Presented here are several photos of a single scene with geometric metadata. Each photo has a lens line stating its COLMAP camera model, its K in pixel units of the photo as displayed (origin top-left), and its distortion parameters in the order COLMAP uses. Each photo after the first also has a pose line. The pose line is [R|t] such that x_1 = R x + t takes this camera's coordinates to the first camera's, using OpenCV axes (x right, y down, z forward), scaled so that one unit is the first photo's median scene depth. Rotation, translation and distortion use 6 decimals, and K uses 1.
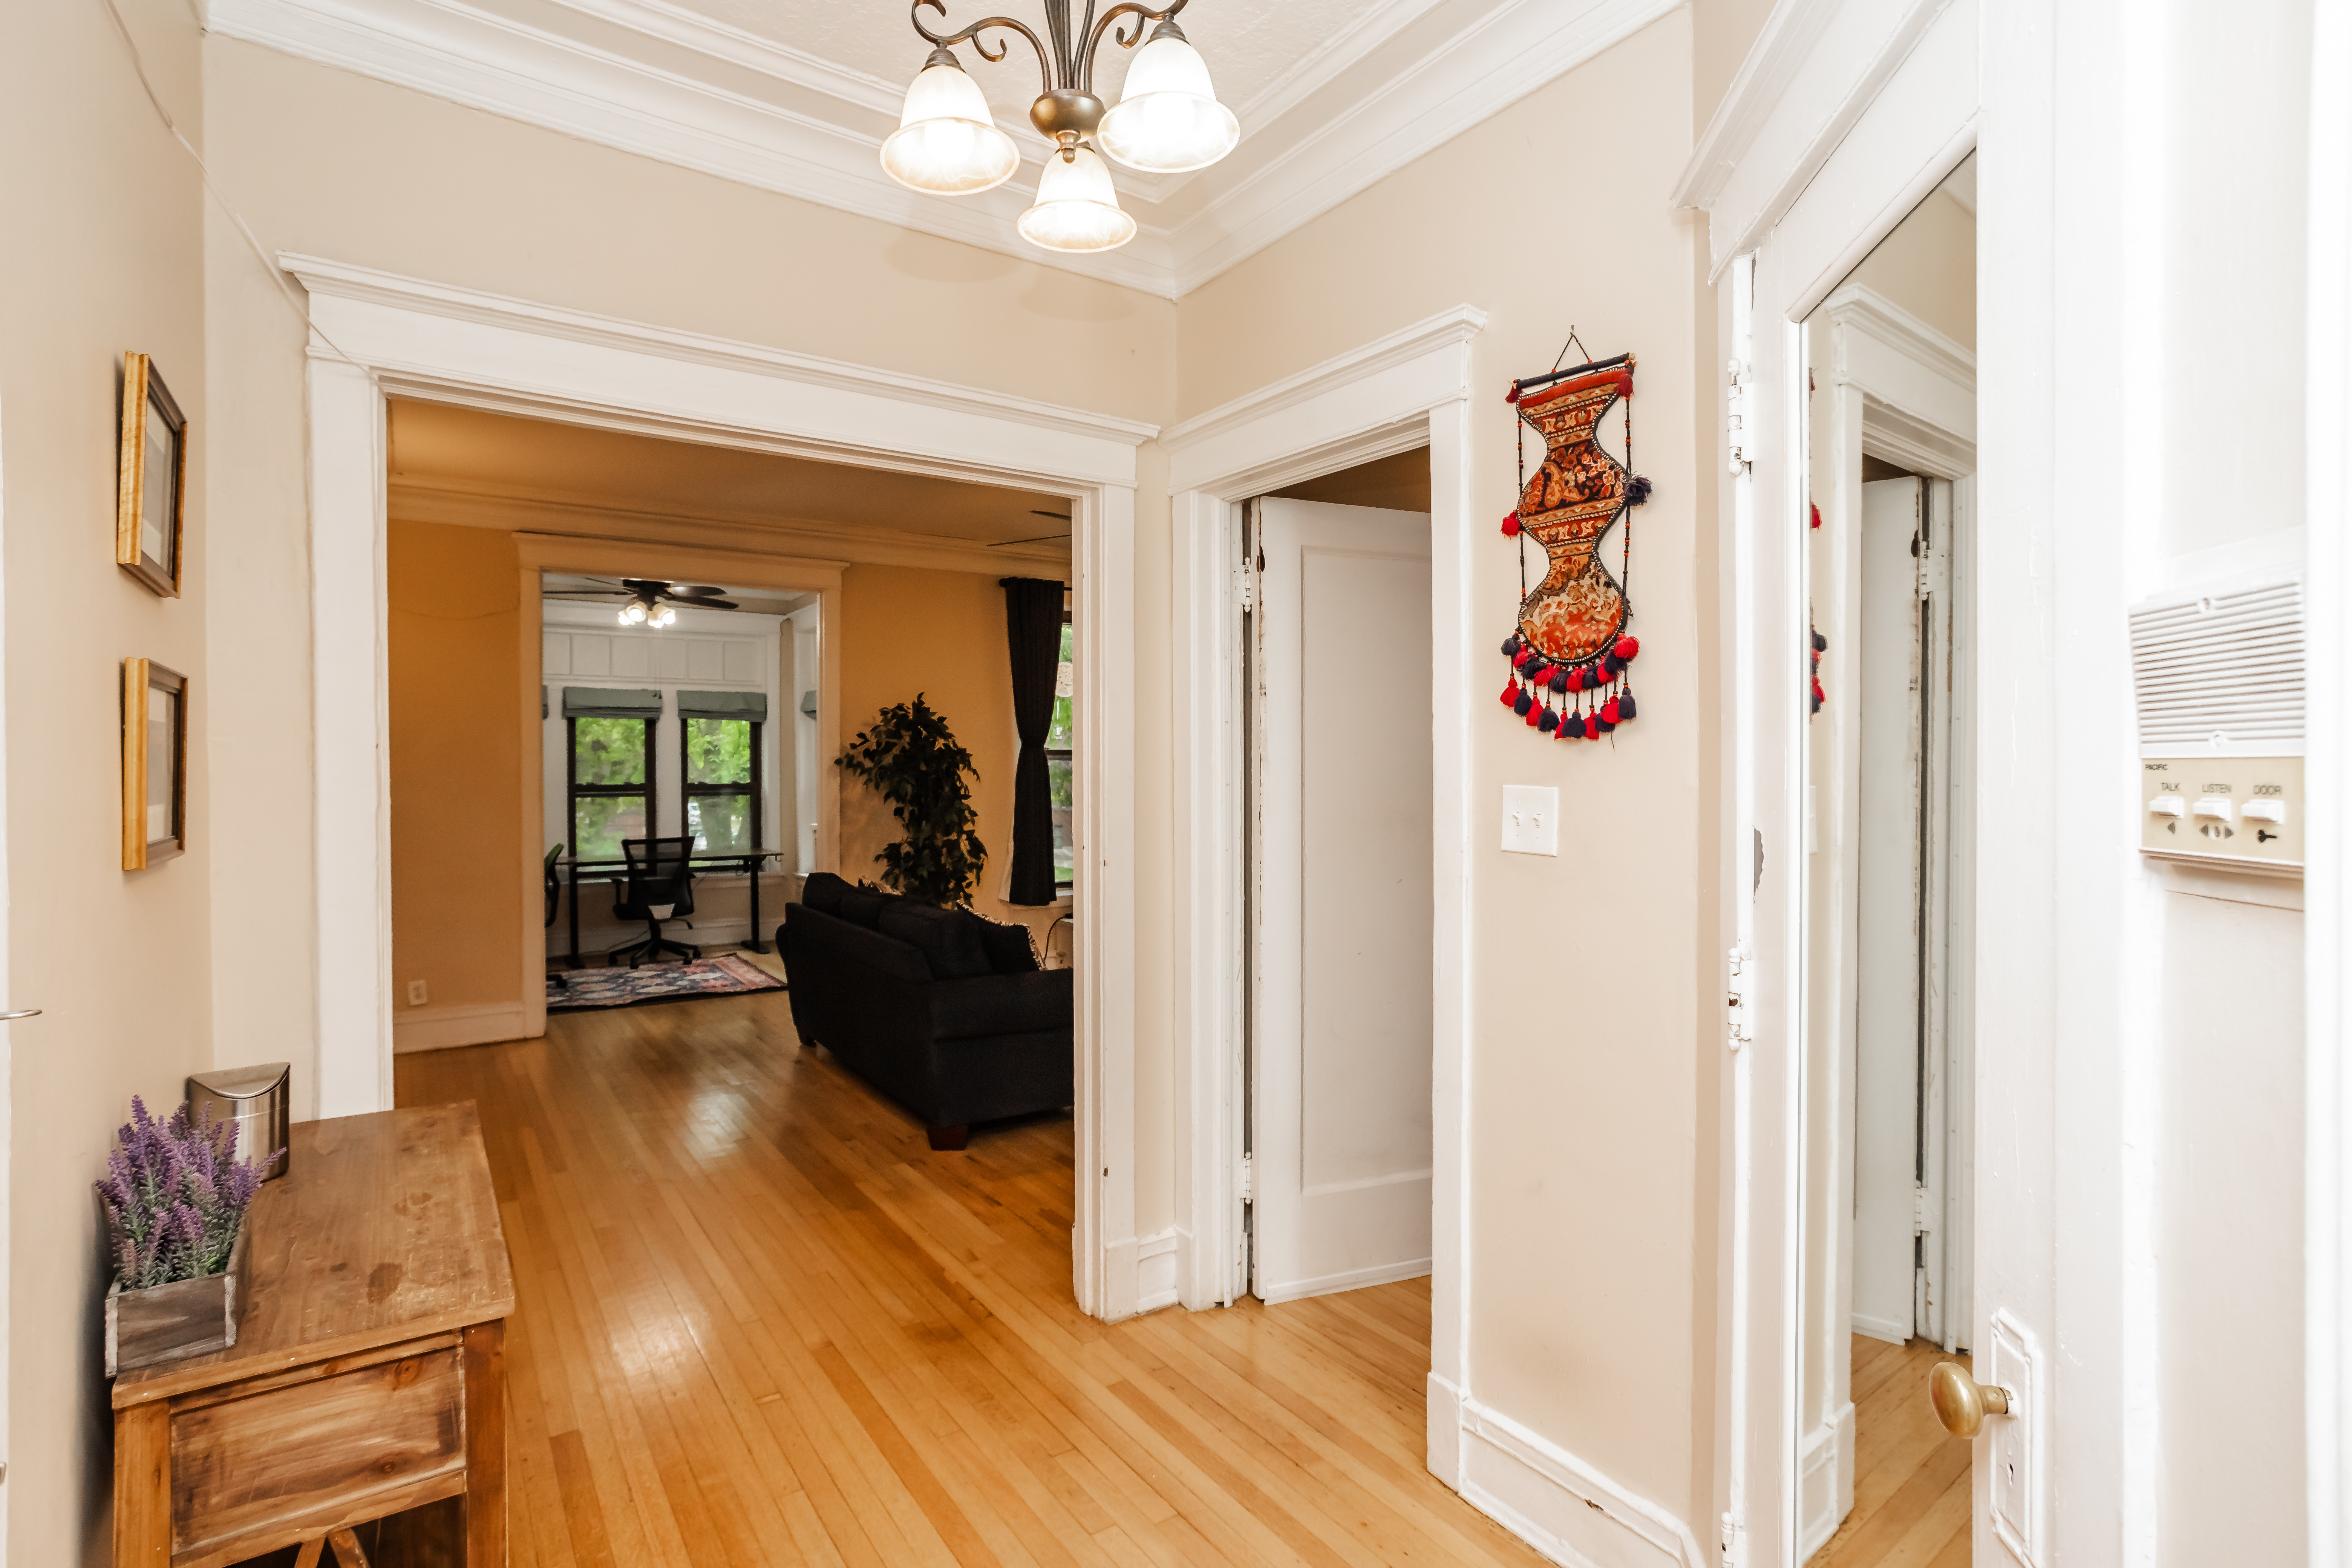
lens RADIAL K [[1180.3, 0, 1176.0], [0, 1180.3, 784.0], [0, 0, 1]] dist [-0.000436, 0.000338]
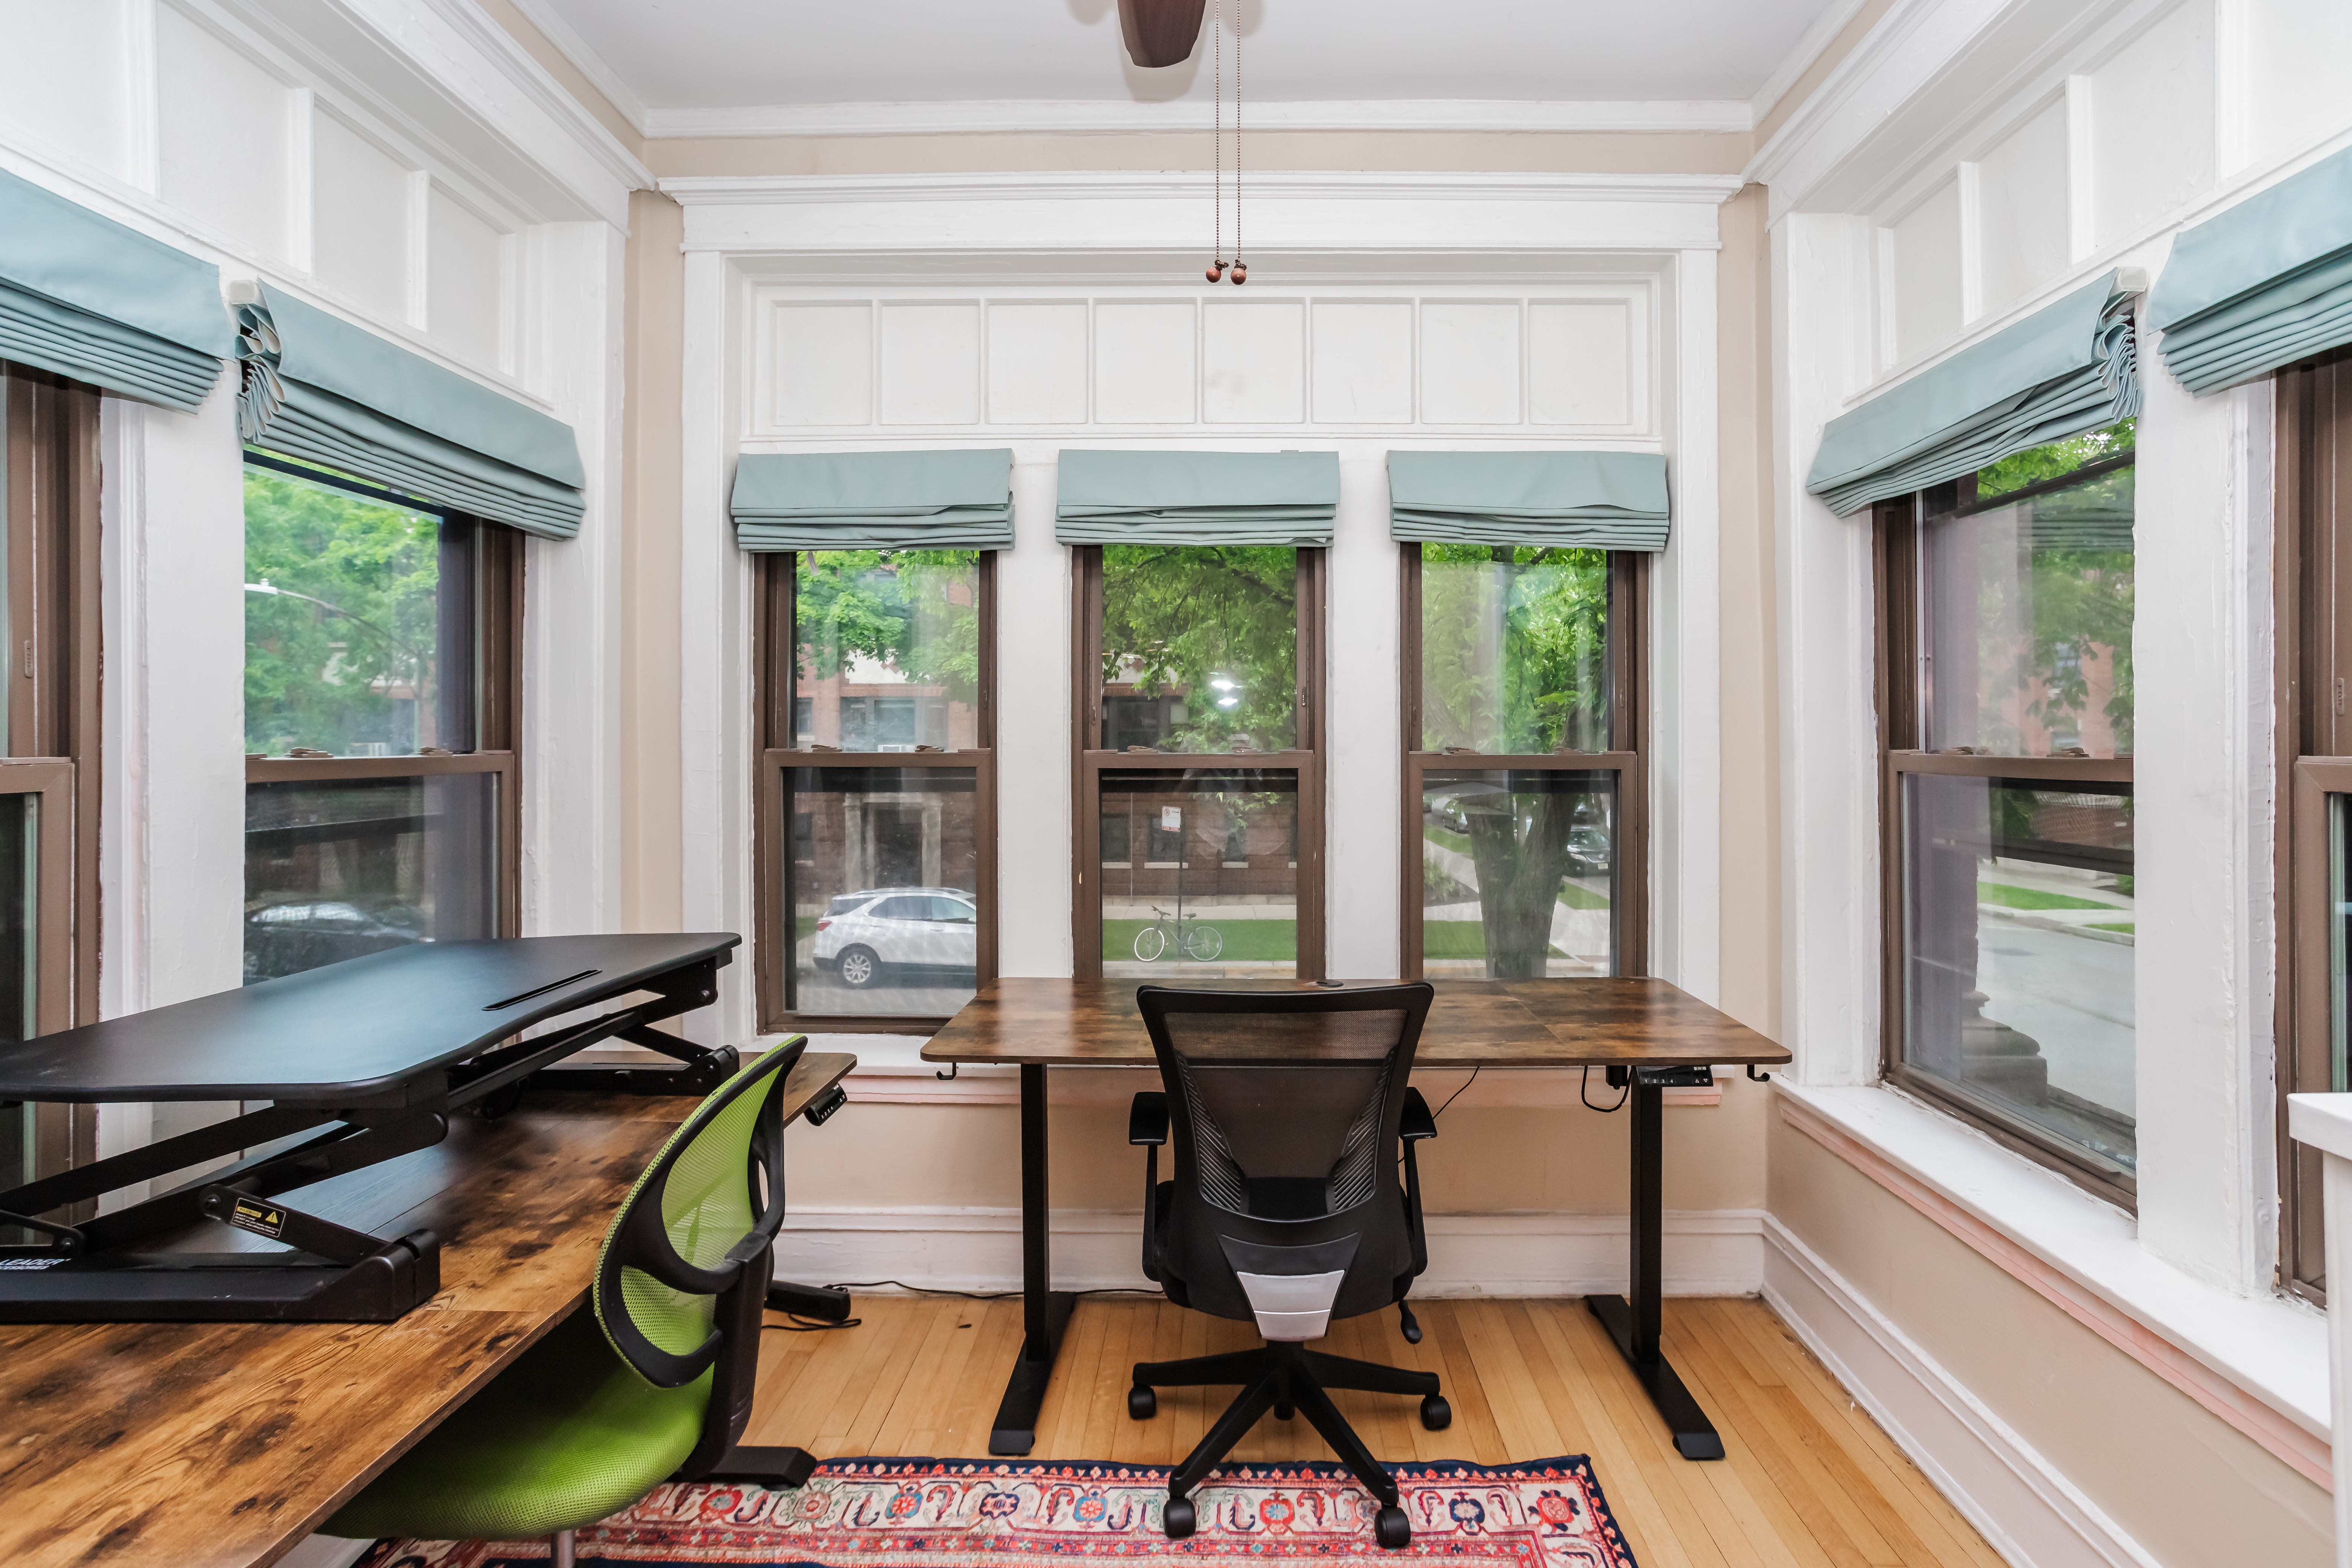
lens RADIAL K [[1145.4, 0, 1213.0], [0, 1145.4, 711.3], [0, 0, 1]] dist [-0.051230, 0.000005]
pose [[0.822890, -0.001072, -0.568200, -0.316515], [-0.009850, 0.999821, -0.016150, -0.006220], [0.568116, 0.018886, 0.822732, 0.792259]]
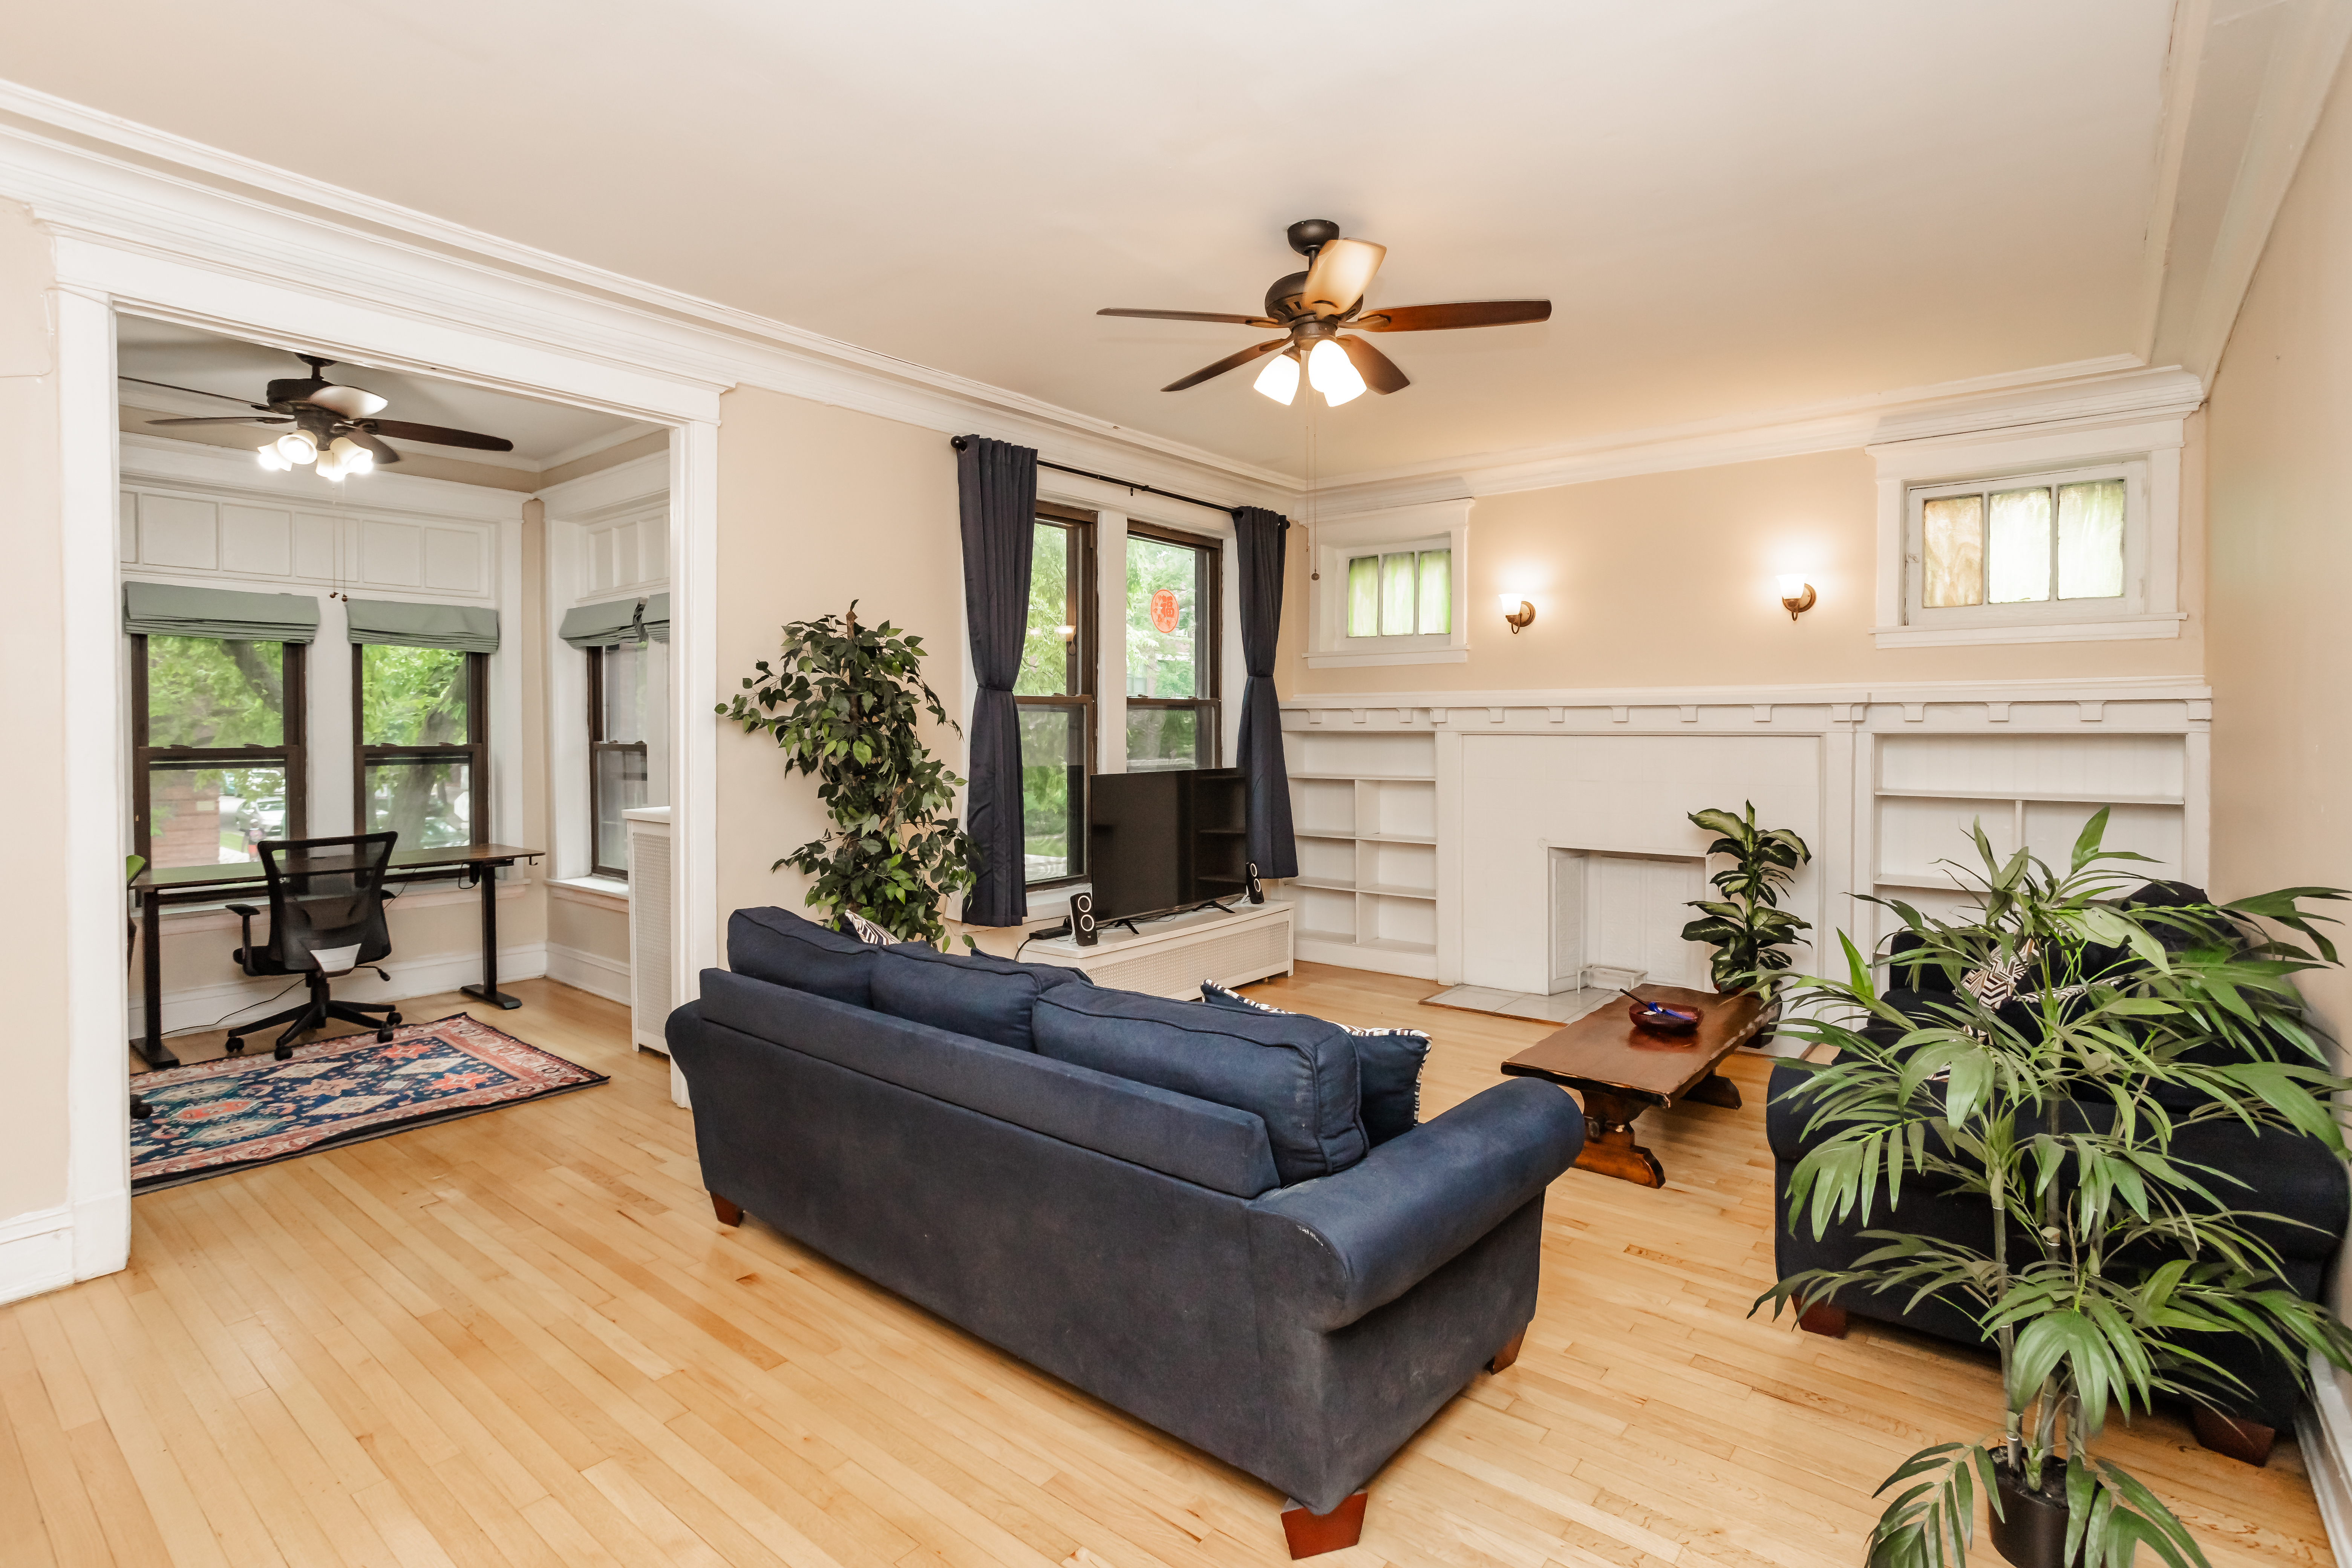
lens RADIAL K [[1136.2, 0, 1188.0], [0, 1136.2, 748.2], [0, 0, 1]] dist [0.001265, 0.000179]
pose [[0.953814, -0.003558, 0.300378, -0.192527], [0.002940, 0.999993, 0.002509, 0.000653], [-0.300384, -0.001510, 0.953817, 0.312155]]
